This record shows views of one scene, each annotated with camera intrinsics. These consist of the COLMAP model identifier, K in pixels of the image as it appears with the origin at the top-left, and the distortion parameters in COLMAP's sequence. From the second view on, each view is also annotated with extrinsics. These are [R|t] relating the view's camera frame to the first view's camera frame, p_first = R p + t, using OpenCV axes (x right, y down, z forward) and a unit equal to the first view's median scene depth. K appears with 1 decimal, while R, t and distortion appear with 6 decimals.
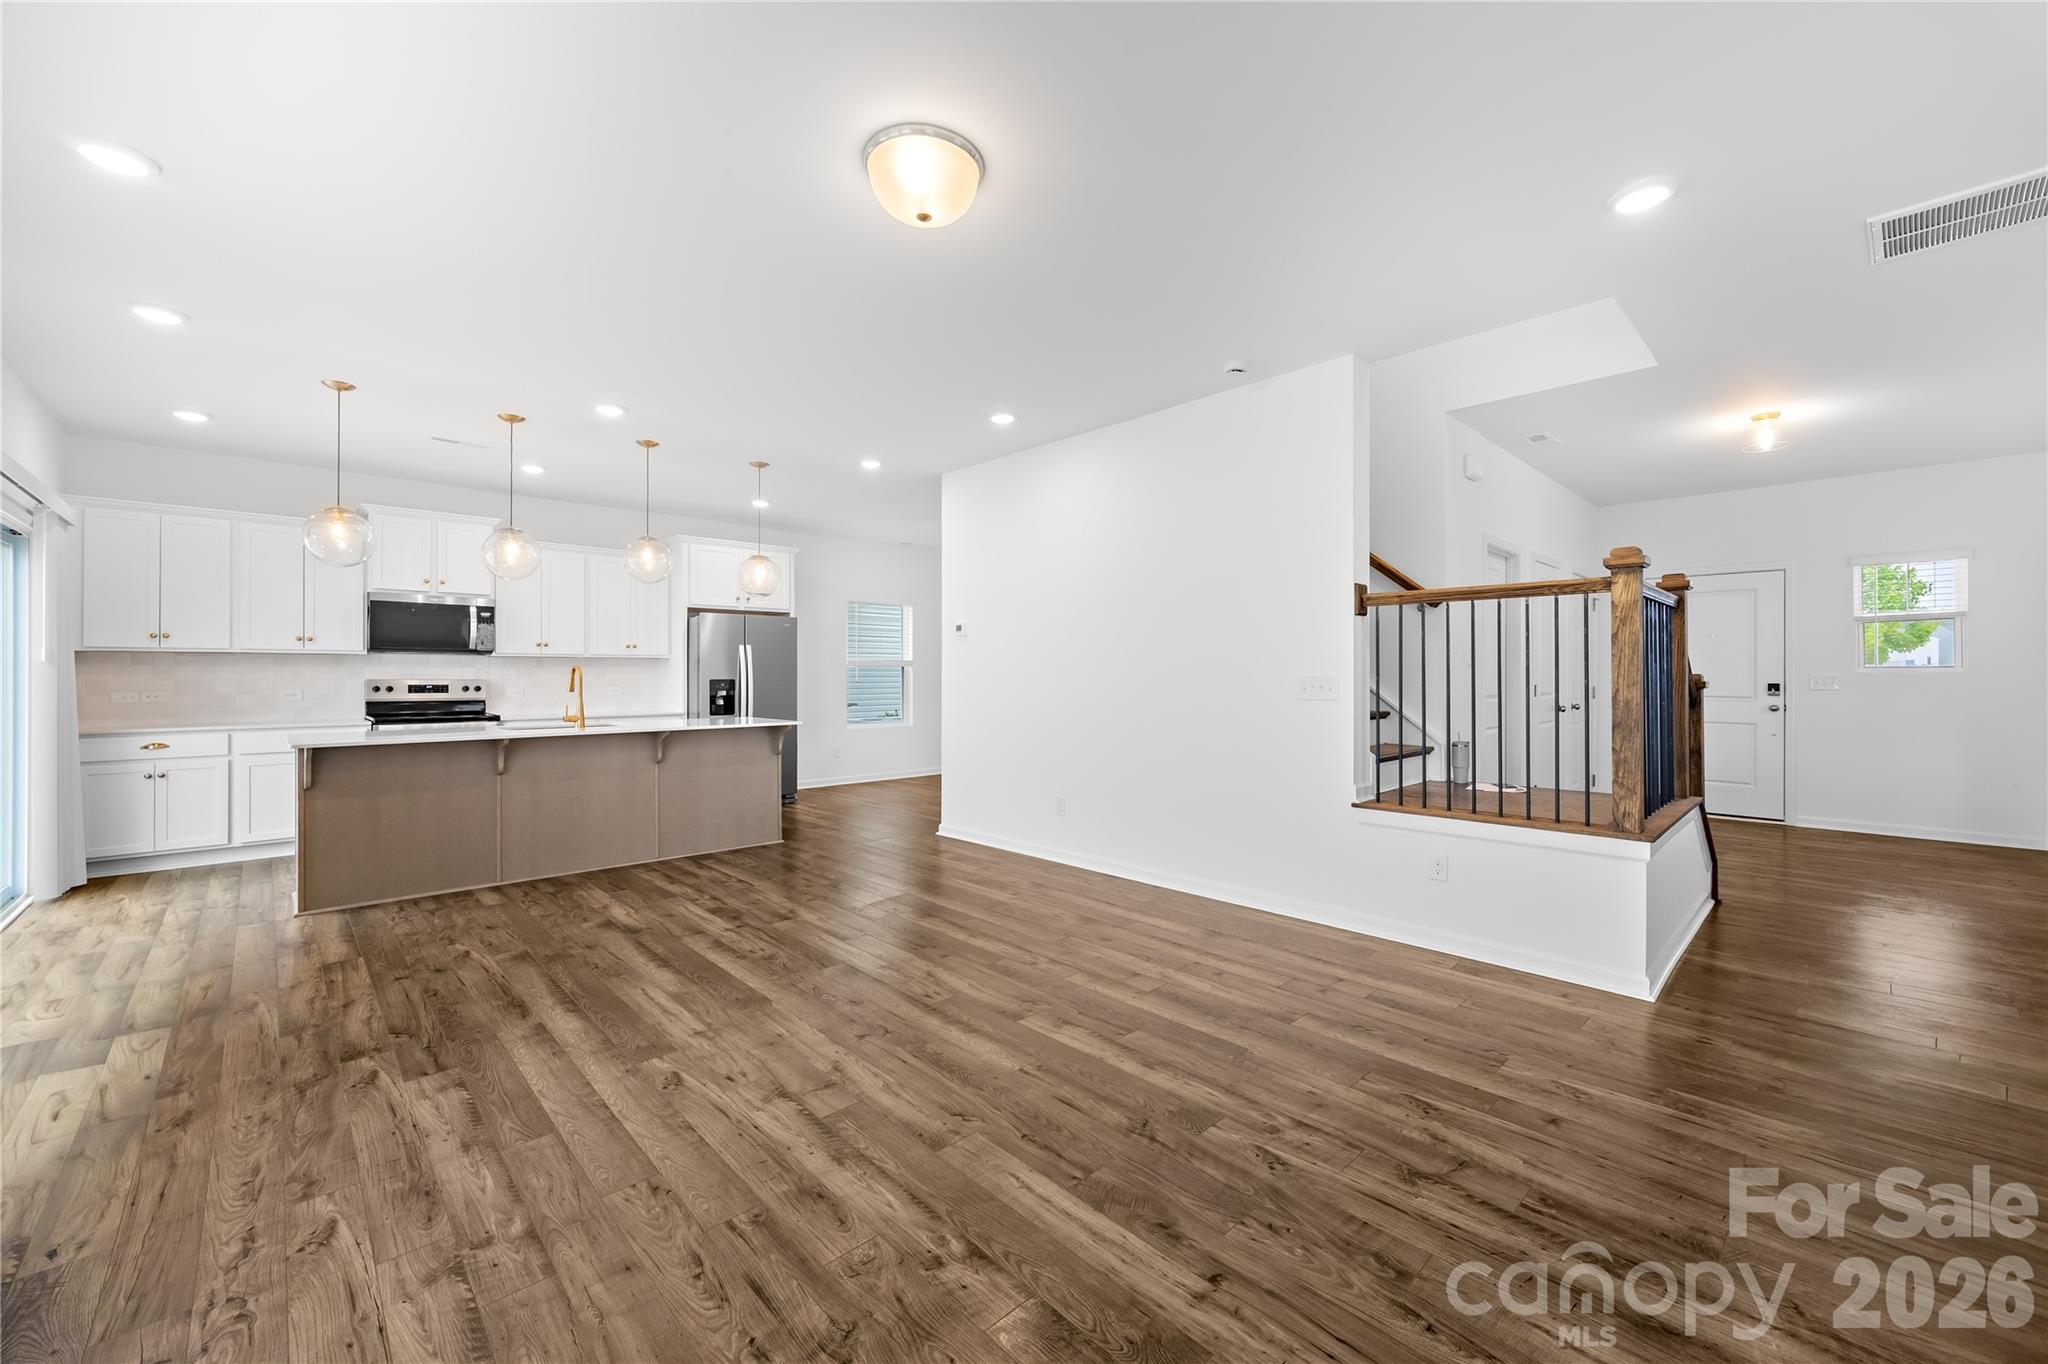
lens RADIAL K [[804.5, 0, 1049.2], [0, 804.5, 674.2], [0, 0, 1]] dist [-0.006042, 0.001385]
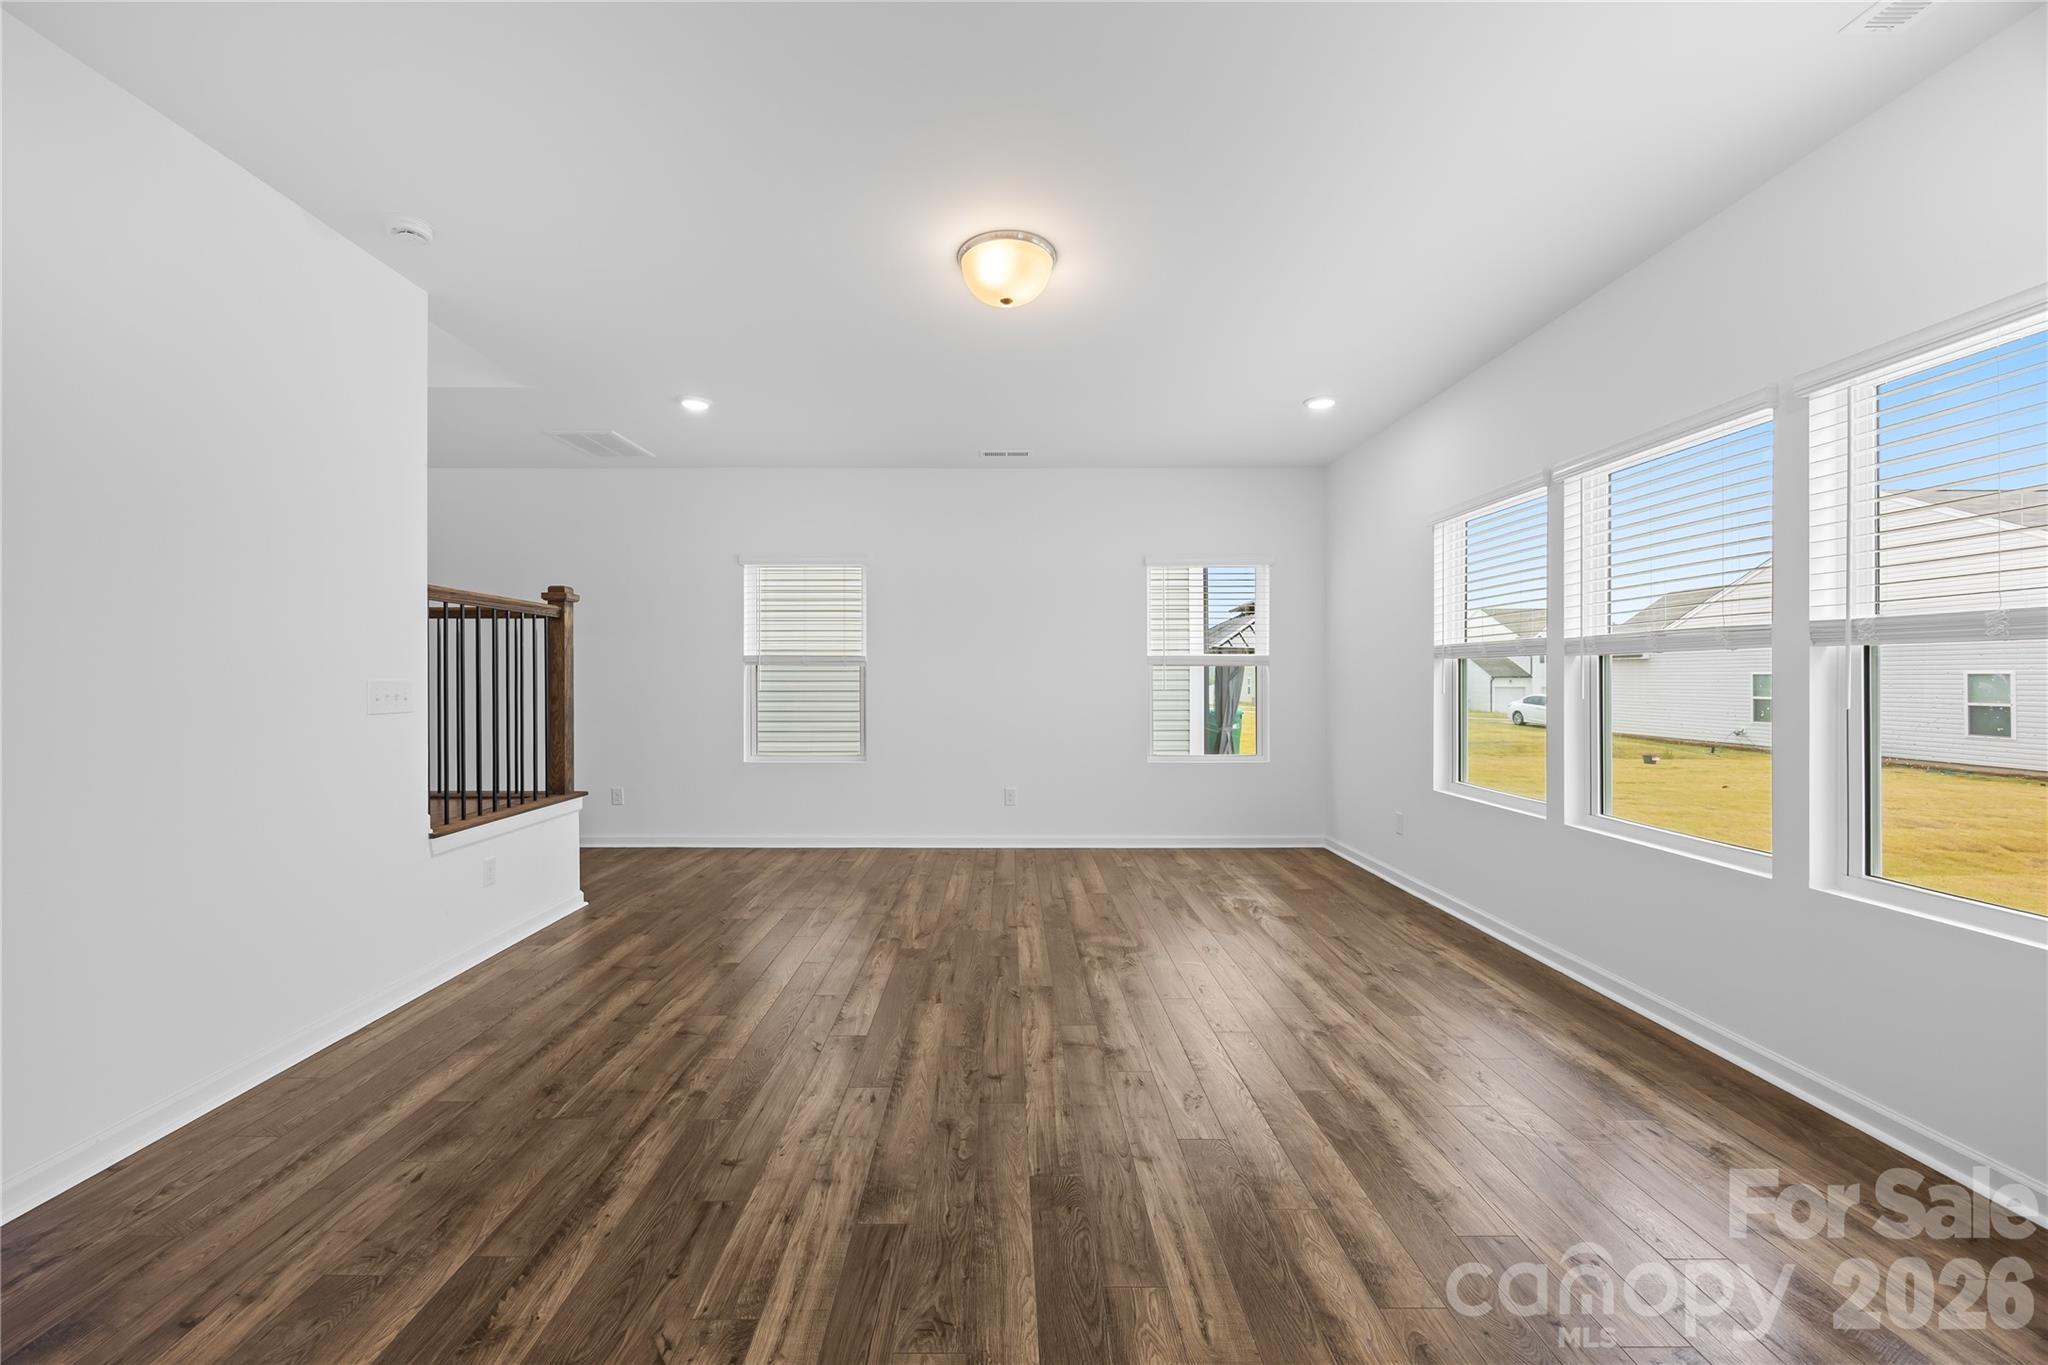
lens RADIAL K [[804.5, 0, 987.3], [0, 804.5, 668.6], [0, 0, 1]] dist [-0.006042, 0.001385]
pose [[-0.709938, 0.009812, 0.704196, -0.436319], [0.000257, 0.999906, -0.013673, -0.000936], [-0.704264, -0.009527, -0.709874, 0.829727]]
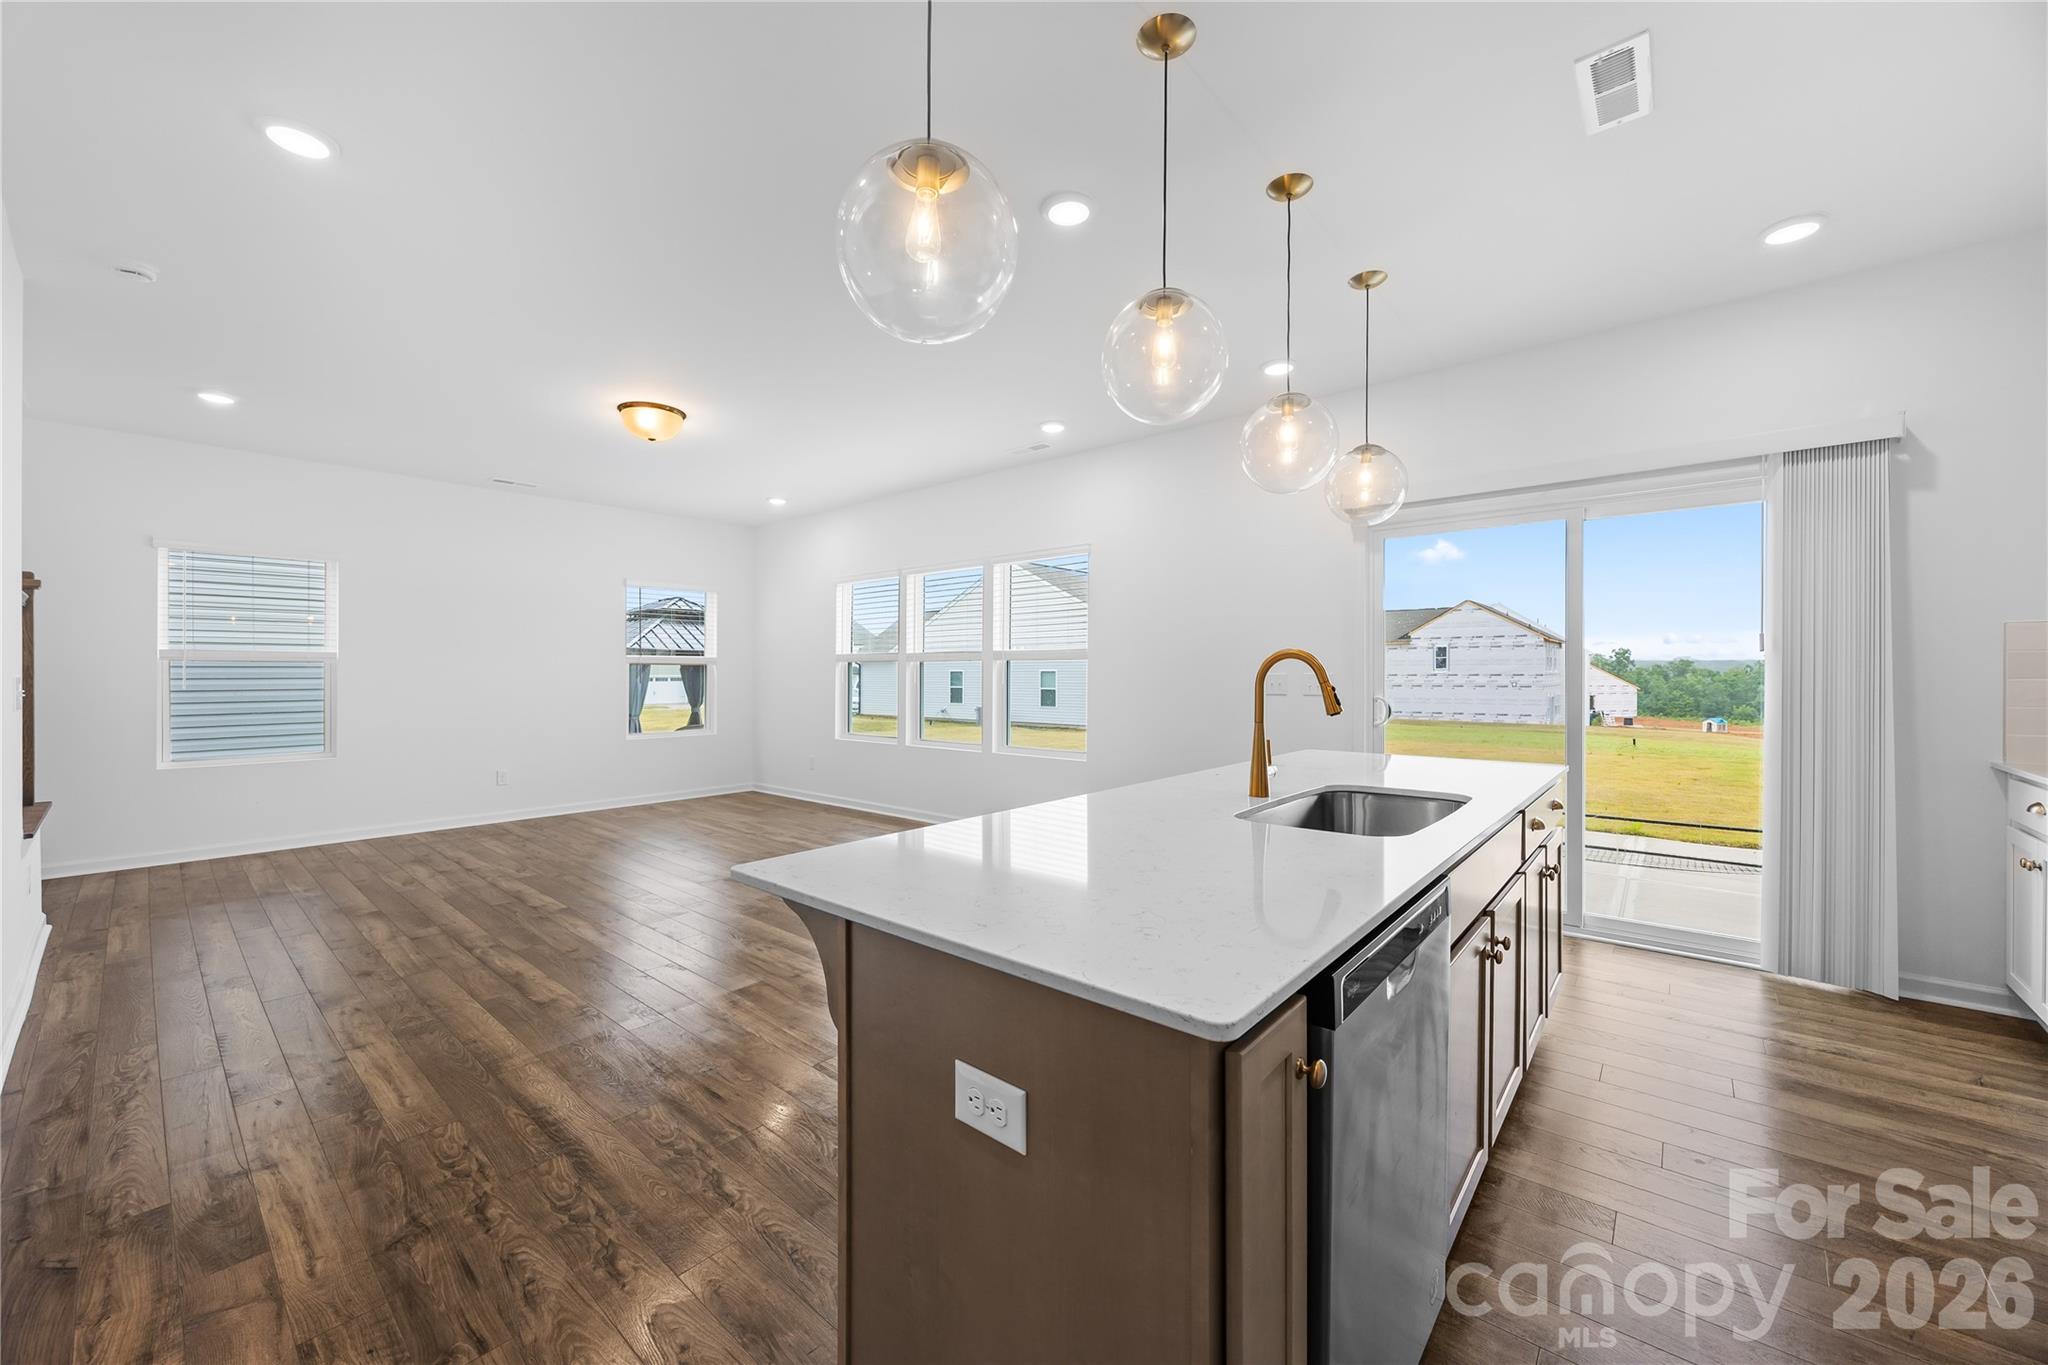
lens RADIAL K [[804.5, 0, 1035.3], [0, 804.5, 677.8], [0, 0, 1]] dist [-0.006042, 0.001385]
pose [[-0.995419, 0.003470, -0.095550, -0.398635], [0.003124, 0.999988, 0.003772, 0.000510], [0.095562, 0.003456, -0.995417, 1.335773]]
